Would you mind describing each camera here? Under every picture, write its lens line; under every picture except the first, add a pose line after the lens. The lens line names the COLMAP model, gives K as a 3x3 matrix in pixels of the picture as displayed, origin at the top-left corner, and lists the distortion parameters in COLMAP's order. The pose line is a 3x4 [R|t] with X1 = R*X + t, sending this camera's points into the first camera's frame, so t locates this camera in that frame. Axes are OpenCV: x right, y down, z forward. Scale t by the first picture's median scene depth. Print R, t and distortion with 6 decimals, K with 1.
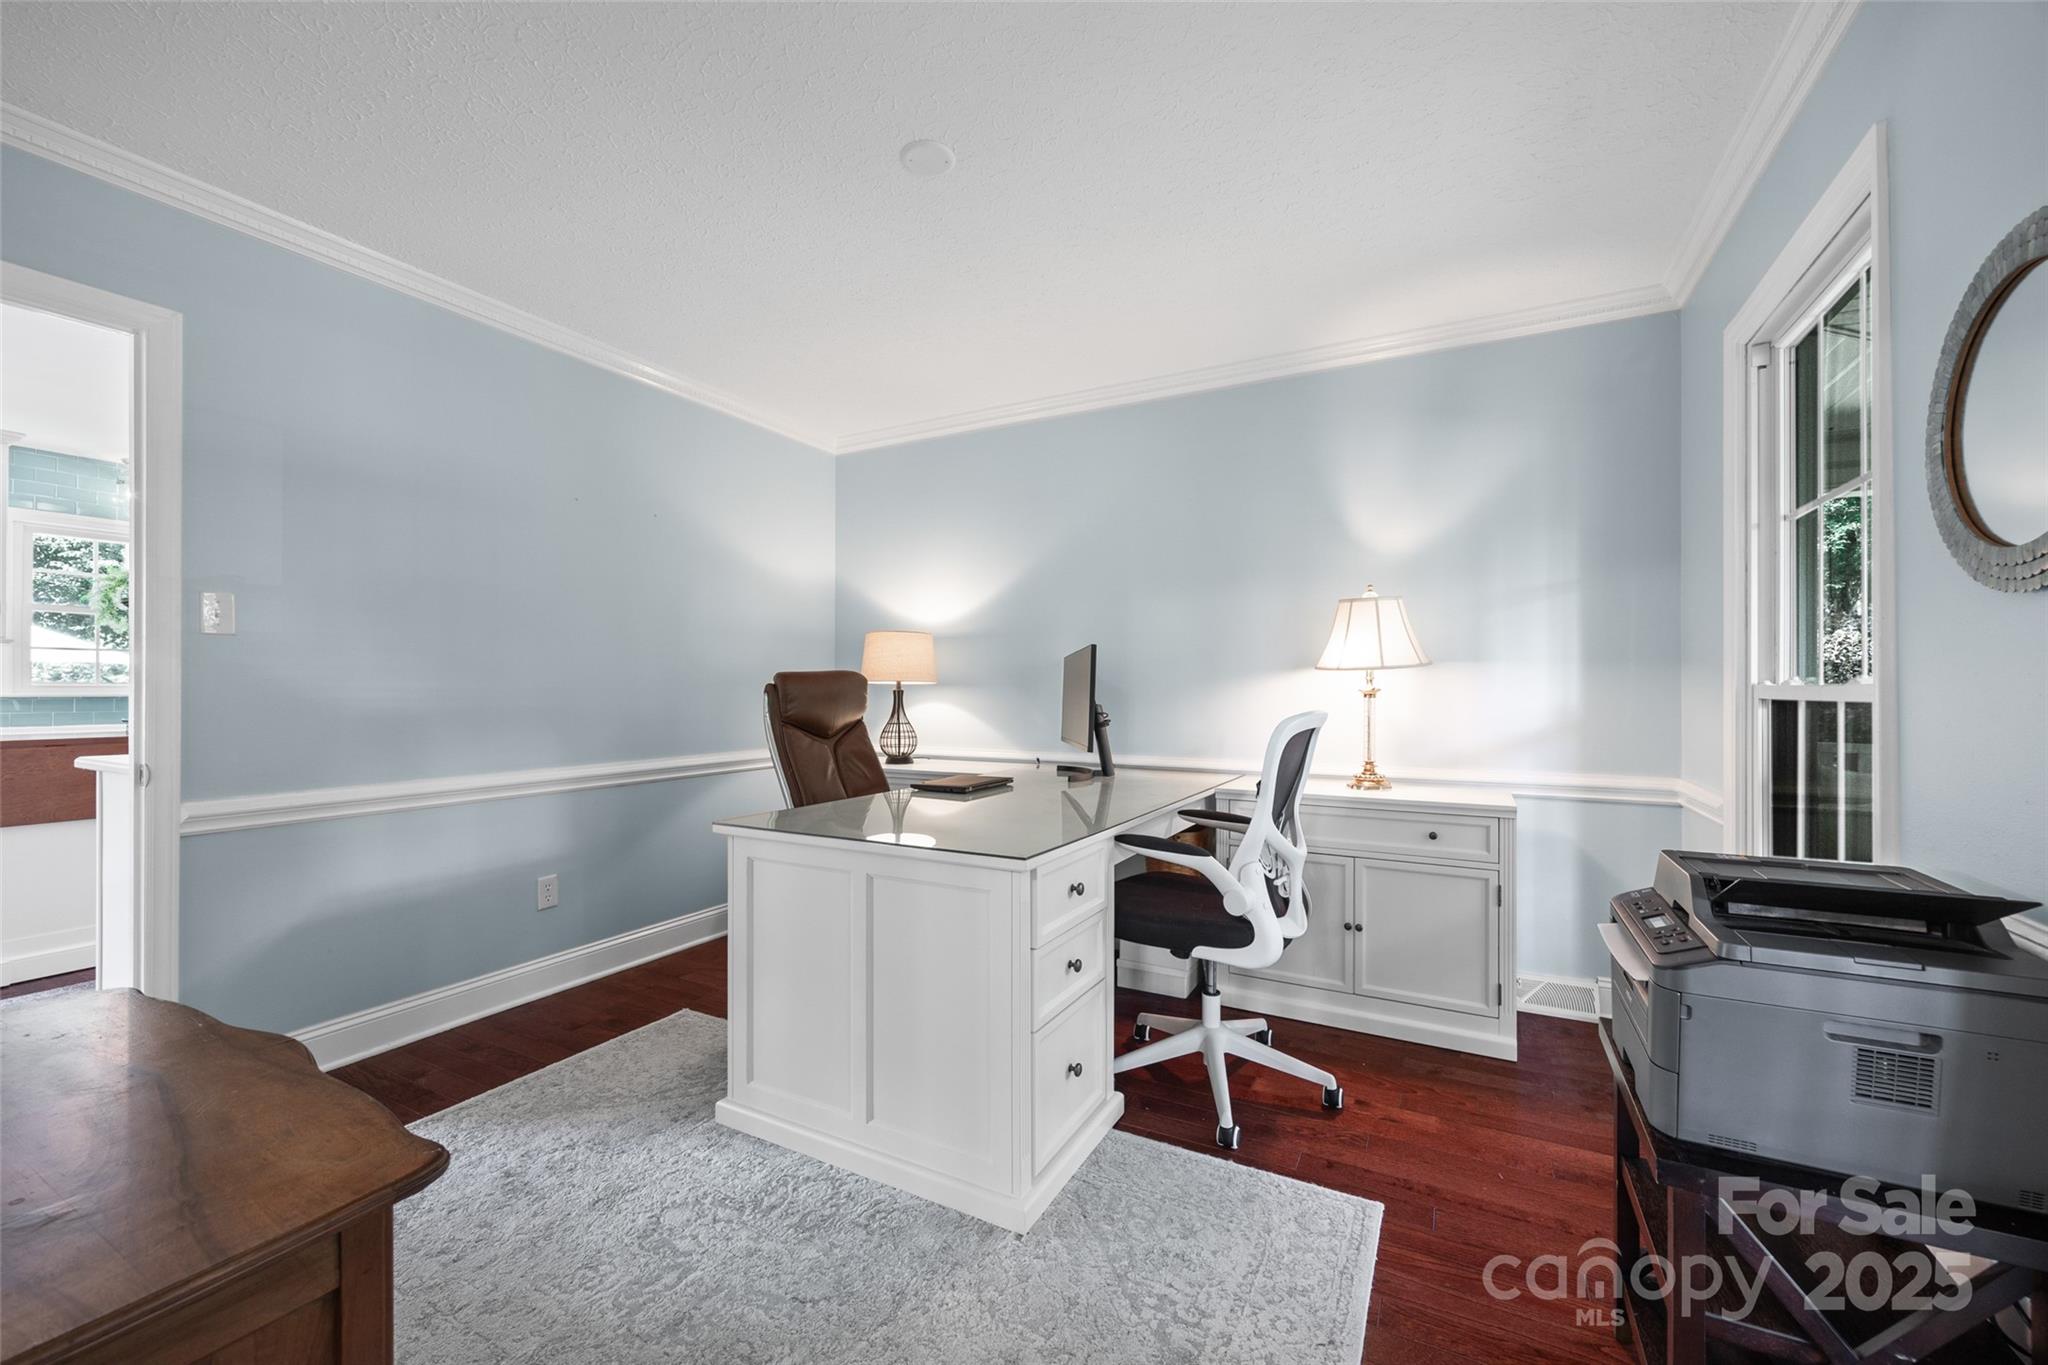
lens RADIAL K [[816.2, 0, 1025.0], [0, 816.2, 687.9], [0, 0, 1]] dist [0.002754, -0.000194]
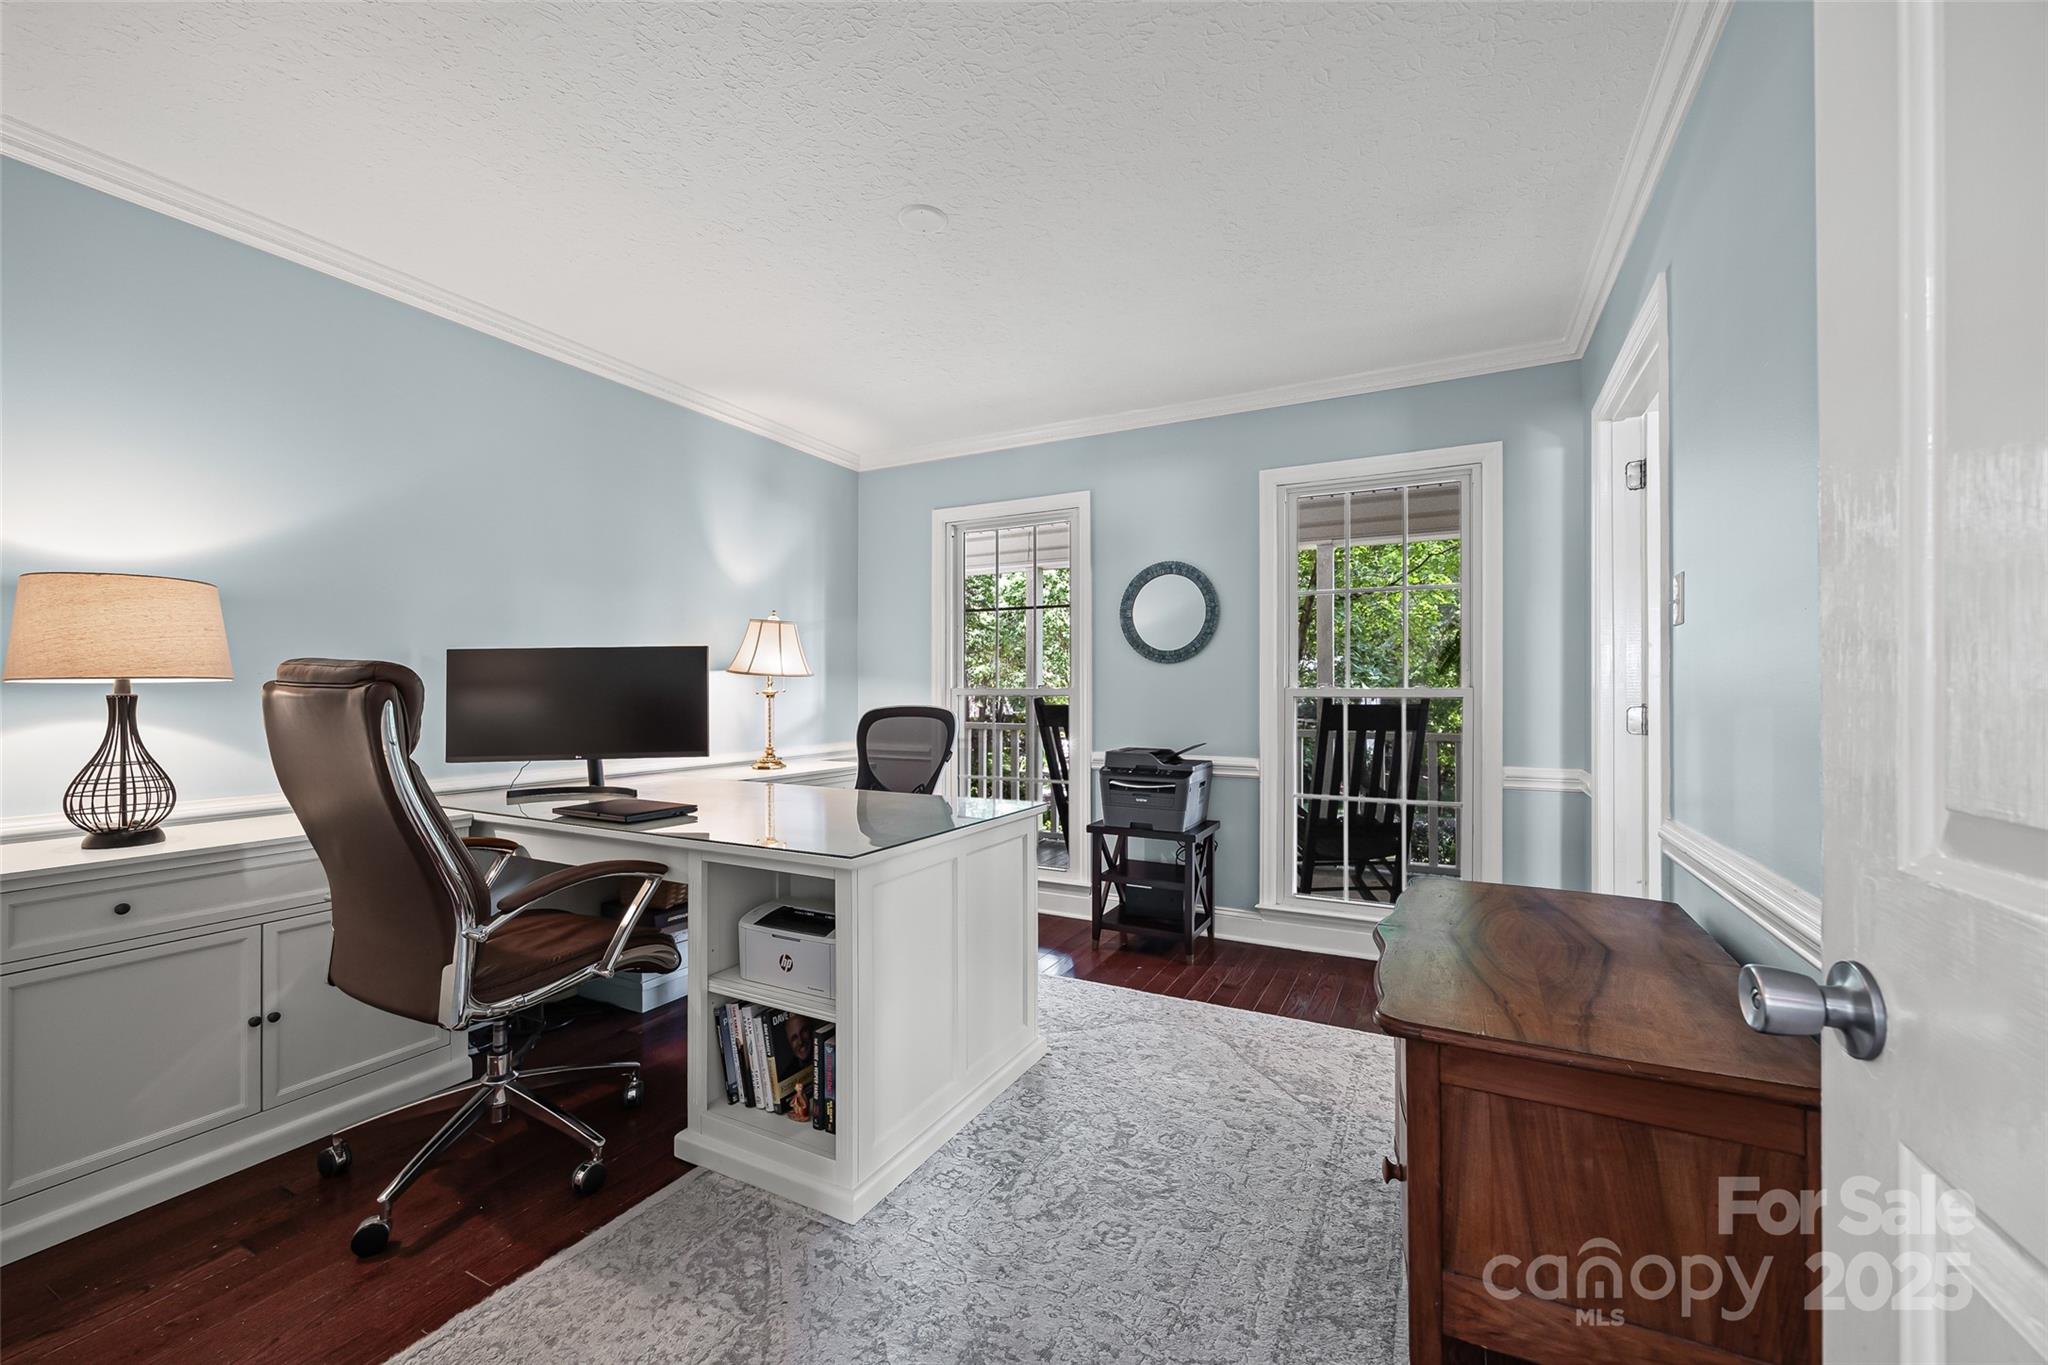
lens RADIAL K [[816.2, 0, 1025.0], [0, 816.2, 687.9], [0, 0, 1]] dist [0.002754, -0.000194]
pose [[-0.013688, 0.003565, 0.999900, -0.869828], [0.002503, 0.999991, -0.003531, 0.001593], [-0.999903, 0.002454, -0.013697, 0.611849]]
